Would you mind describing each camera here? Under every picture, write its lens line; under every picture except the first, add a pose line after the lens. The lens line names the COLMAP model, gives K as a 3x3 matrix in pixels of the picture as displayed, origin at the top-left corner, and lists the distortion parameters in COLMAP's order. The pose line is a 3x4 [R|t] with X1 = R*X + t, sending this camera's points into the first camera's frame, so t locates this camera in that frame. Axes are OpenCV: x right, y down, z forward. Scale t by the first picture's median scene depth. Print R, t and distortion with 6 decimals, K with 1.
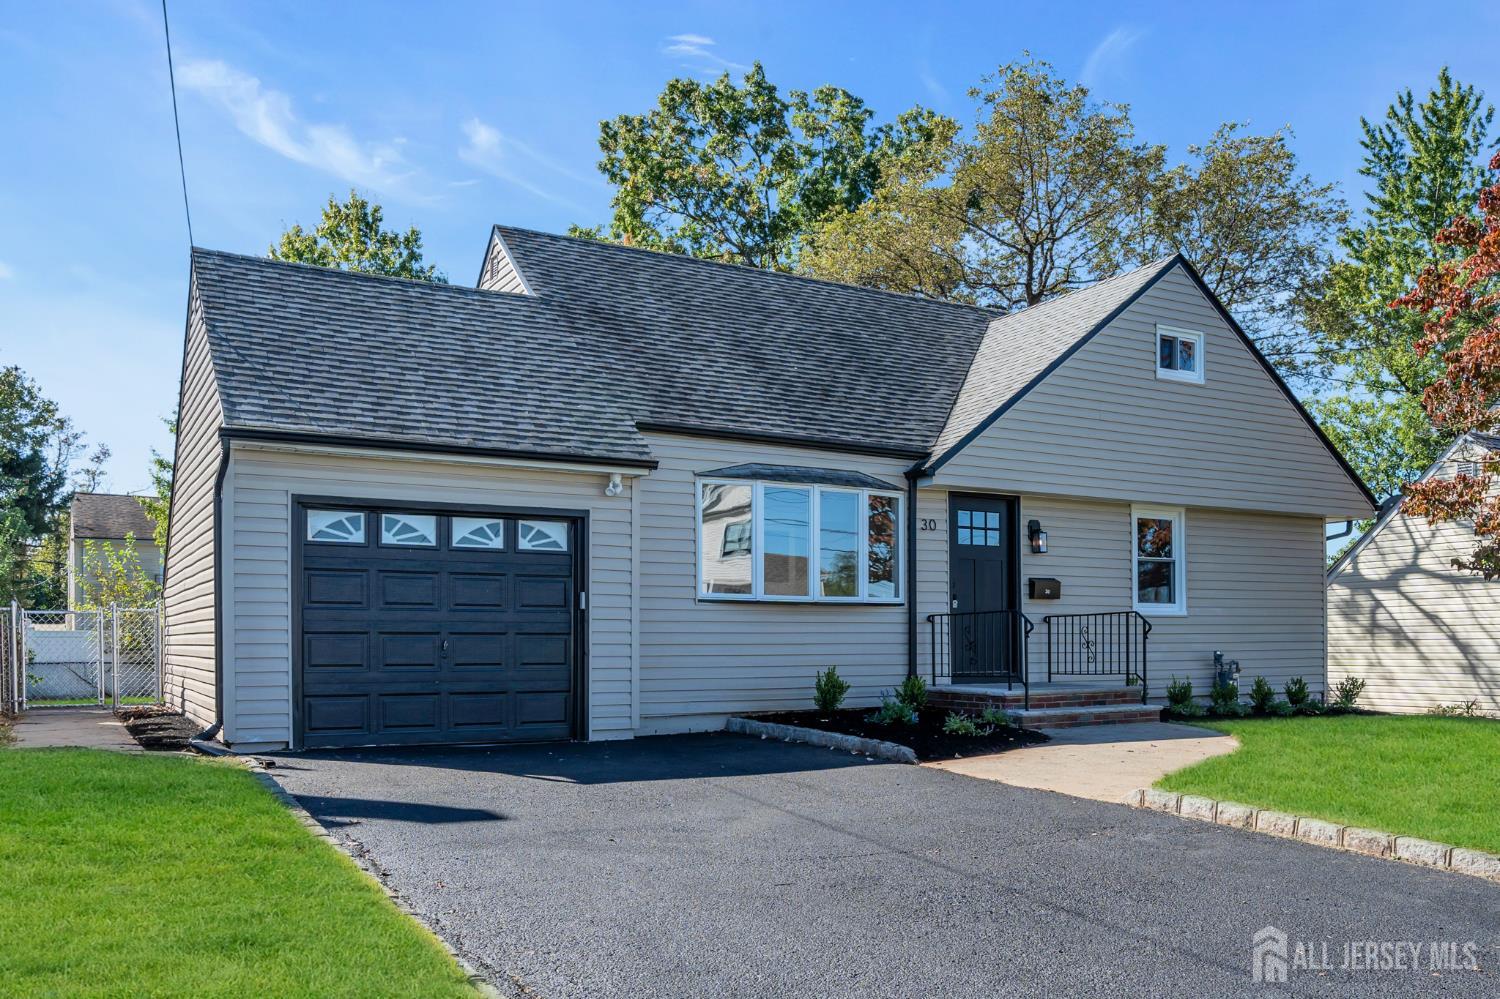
lens RADIAL K [[676.7, 0, 750.0], [0, 676.7, 499.5], [0, 0, 1]] dist [-0.014074, 0.007028]
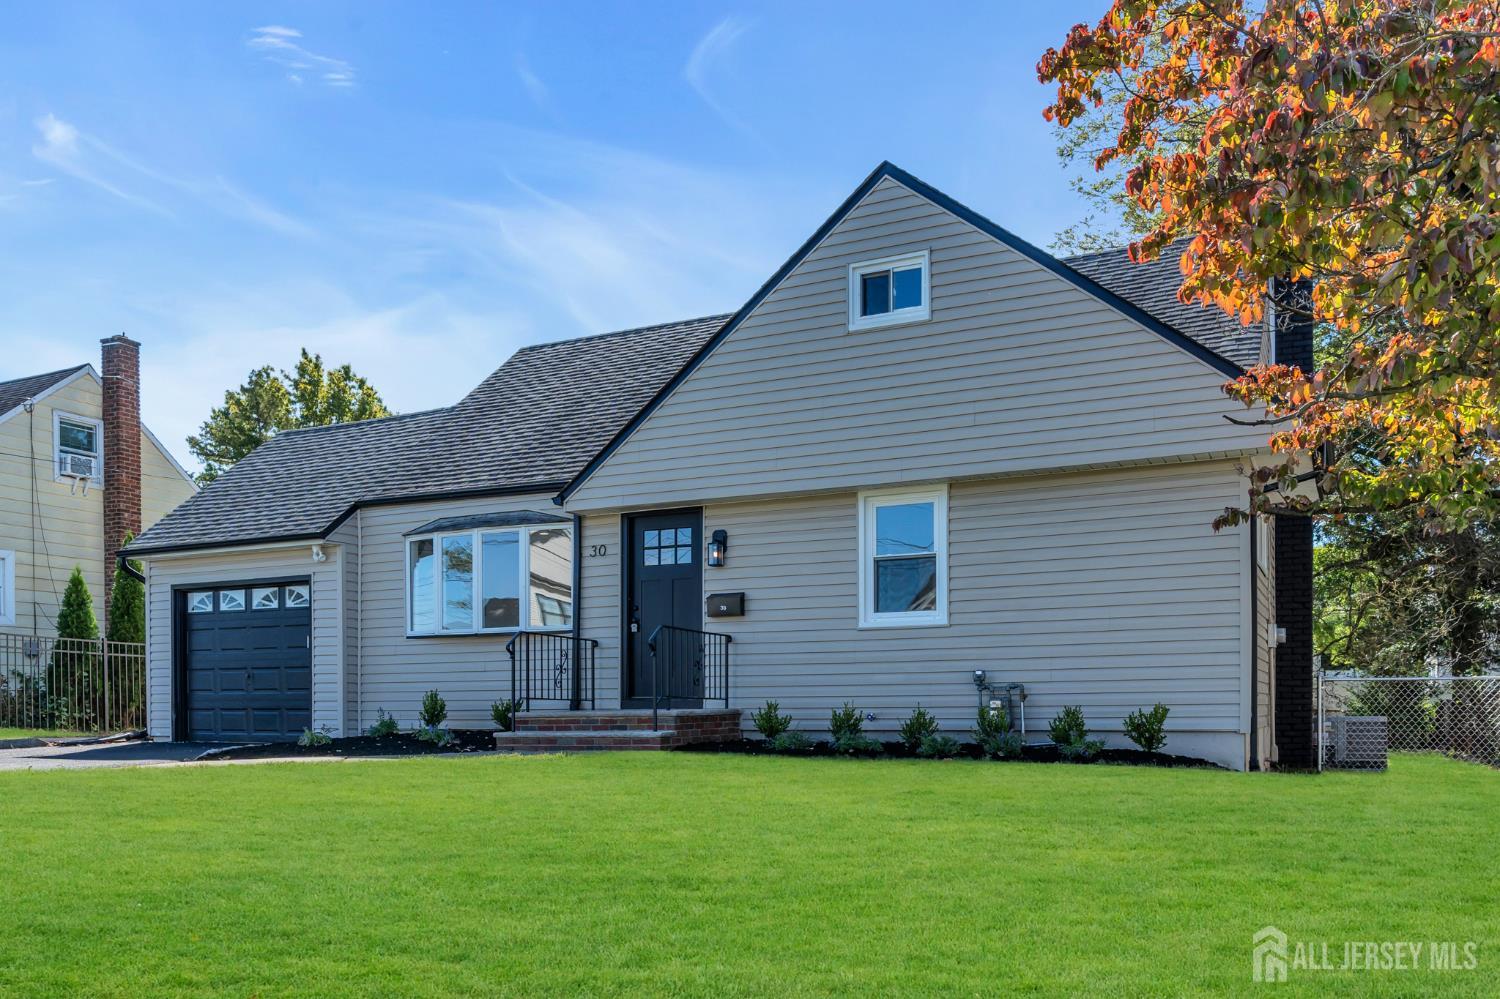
lens RADIAL K [[669.8, 0, 748.8], [0, 669.8, 554.7], [0, 0, 1]] dist [-0.014502, 0.006661]
pose [[0.840087, -0.112151, -0.530731, 0.951612], [0.127453, 0.991814, -0.007840, 0.077139], [0.527266, -0.061057, 0.847504, 0.265103]]
